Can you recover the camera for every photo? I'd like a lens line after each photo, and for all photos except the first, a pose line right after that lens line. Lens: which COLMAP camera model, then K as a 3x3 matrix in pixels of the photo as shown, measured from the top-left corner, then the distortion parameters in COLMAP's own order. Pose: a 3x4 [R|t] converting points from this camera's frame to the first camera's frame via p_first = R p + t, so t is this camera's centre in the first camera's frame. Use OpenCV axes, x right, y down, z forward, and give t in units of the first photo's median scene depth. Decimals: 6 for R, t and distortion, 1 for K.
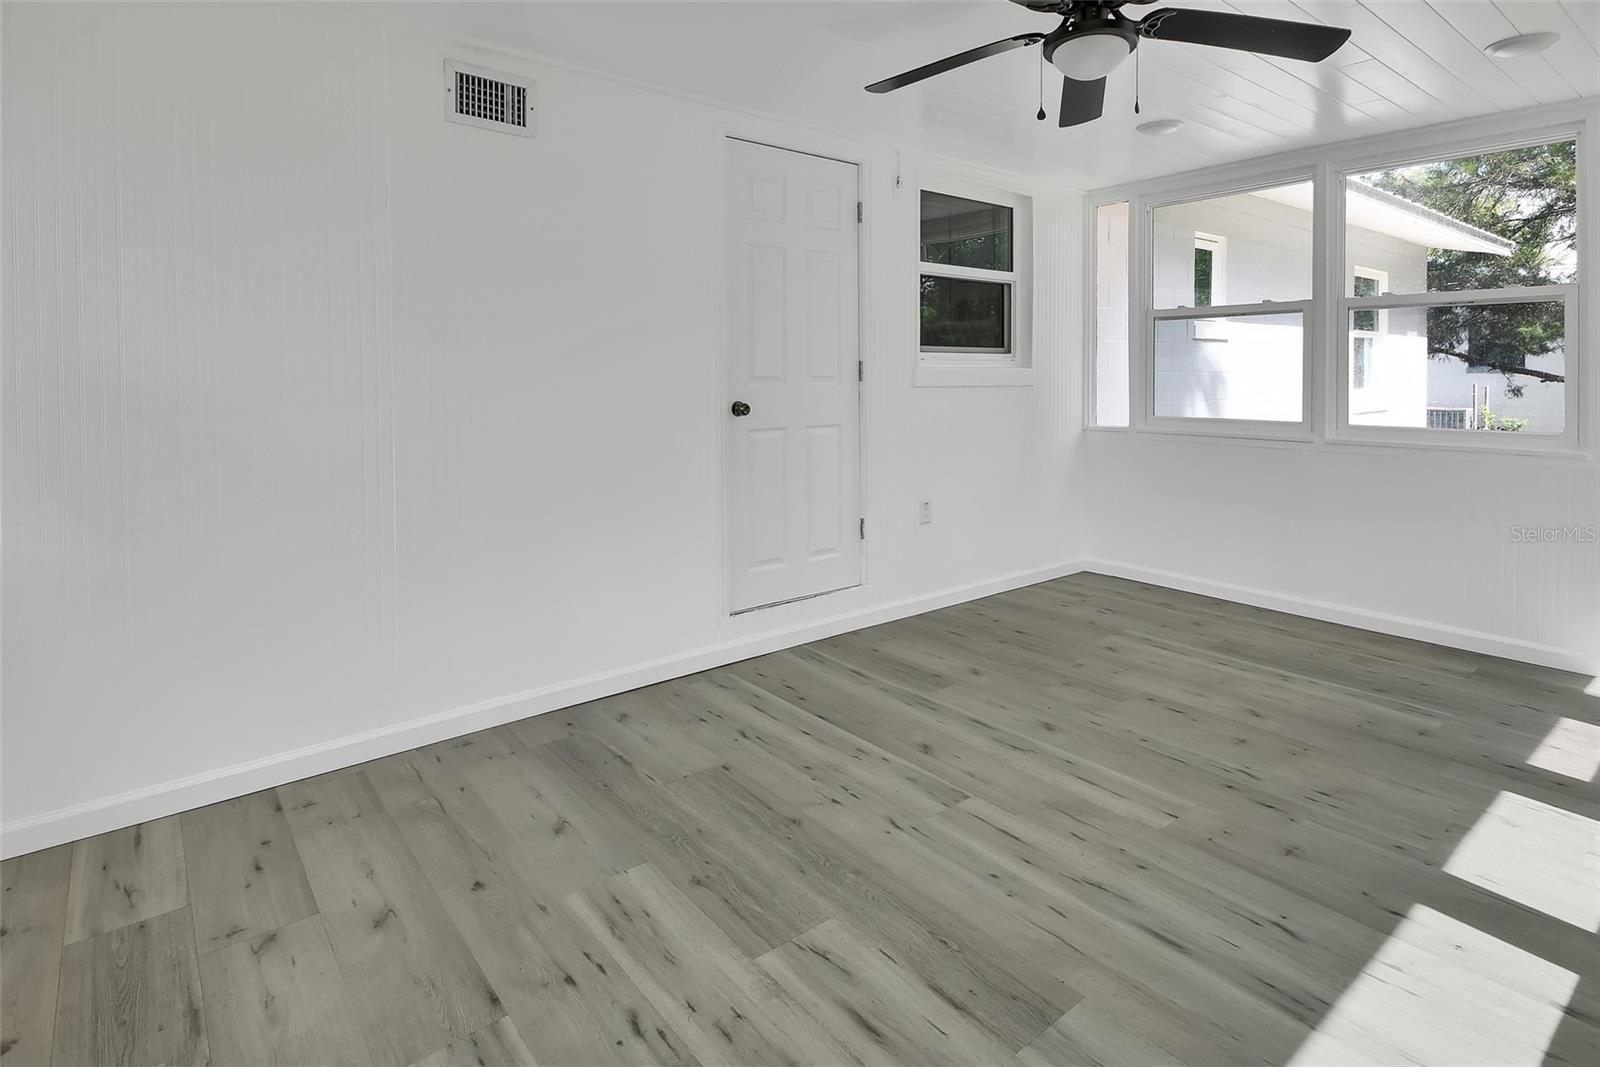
lens RADIAL K [[810.3, 0, 797.5], [0, 810.3, 523.5], [0, 0, 1]] dist [0.012475, -0.006358]
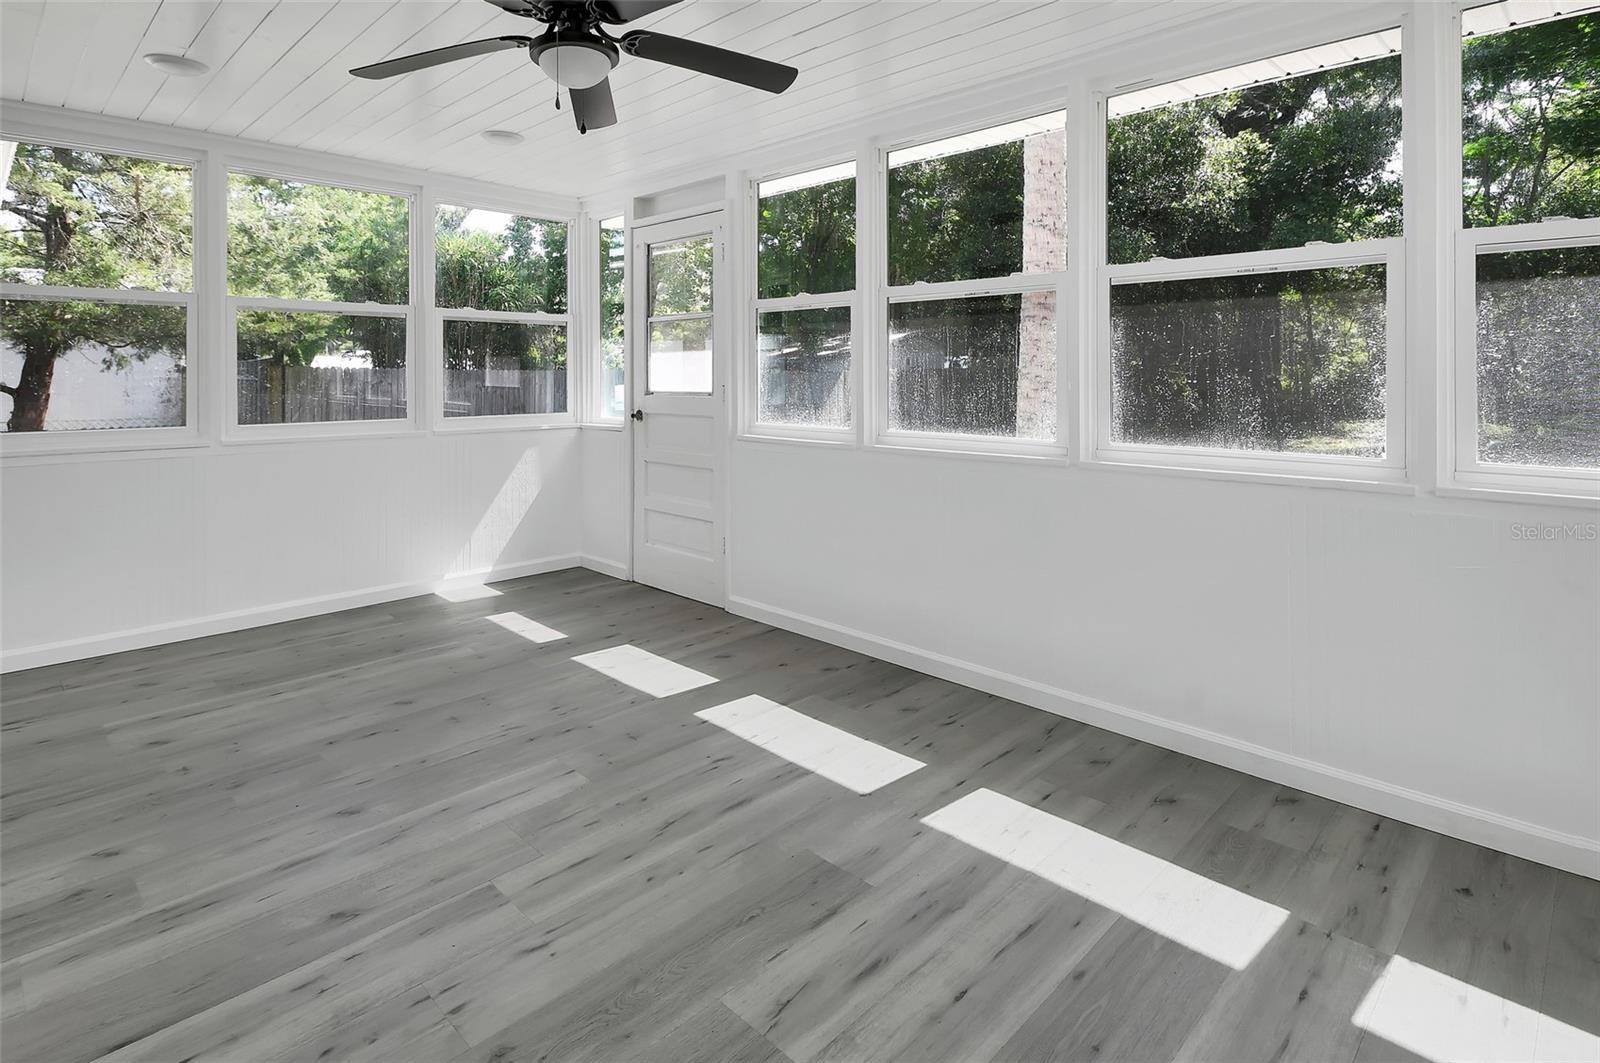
lens RADIAL K [[810.3, 0, 771.5], [0, 810.3, 511.8], [0, 0, 1]] dist [0.012475, -0.006358]
pose [[-0.100452, -0.165348, 0.981106, -0.613688], [0.182267, 0.966348, 0.181522, -0.138098], [-0.978104, 0.197057, -0.066934, 0.765847]]
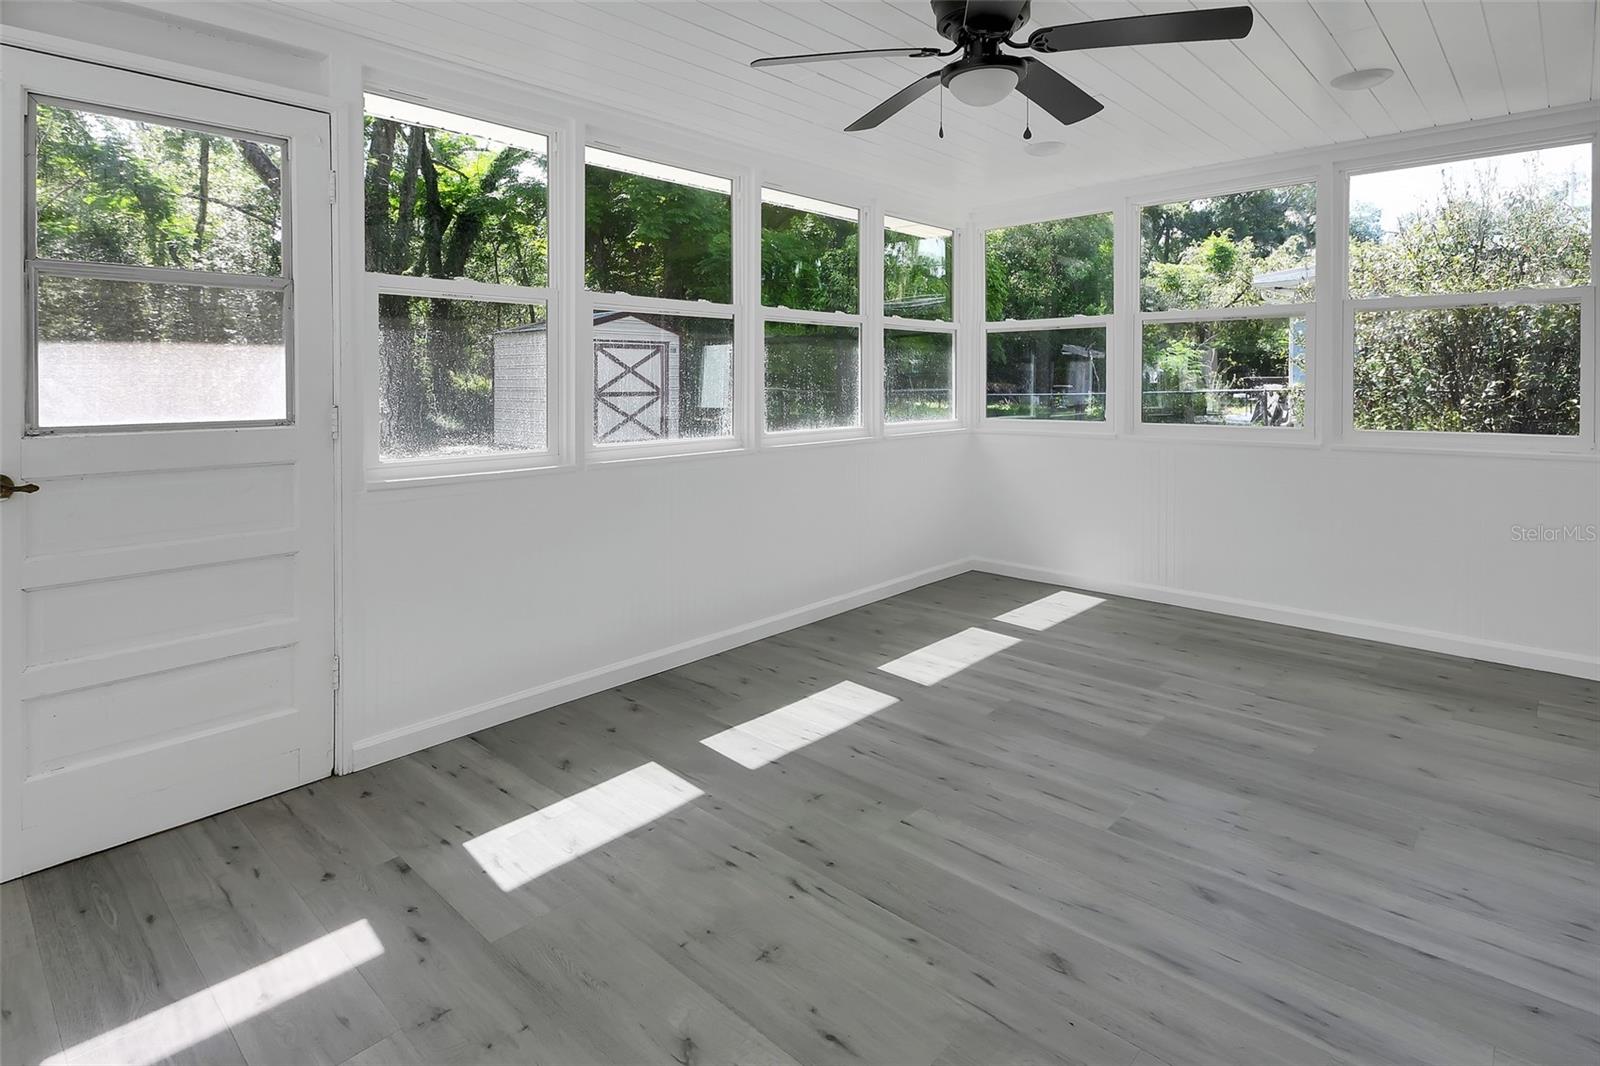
lens RADIAL K [[810.3, 0, 789.9], [0, 810.3, 533.8], [0, 0, 1]] dist [0.012475, -0.006358]
pose [[-0.990549, 0.036300, -0.132268, 0.750782], [-0.013639, 0.933496, 0.358327, -0.342037], [0.136479, 0.356745, -0.924179, 1.849271]]
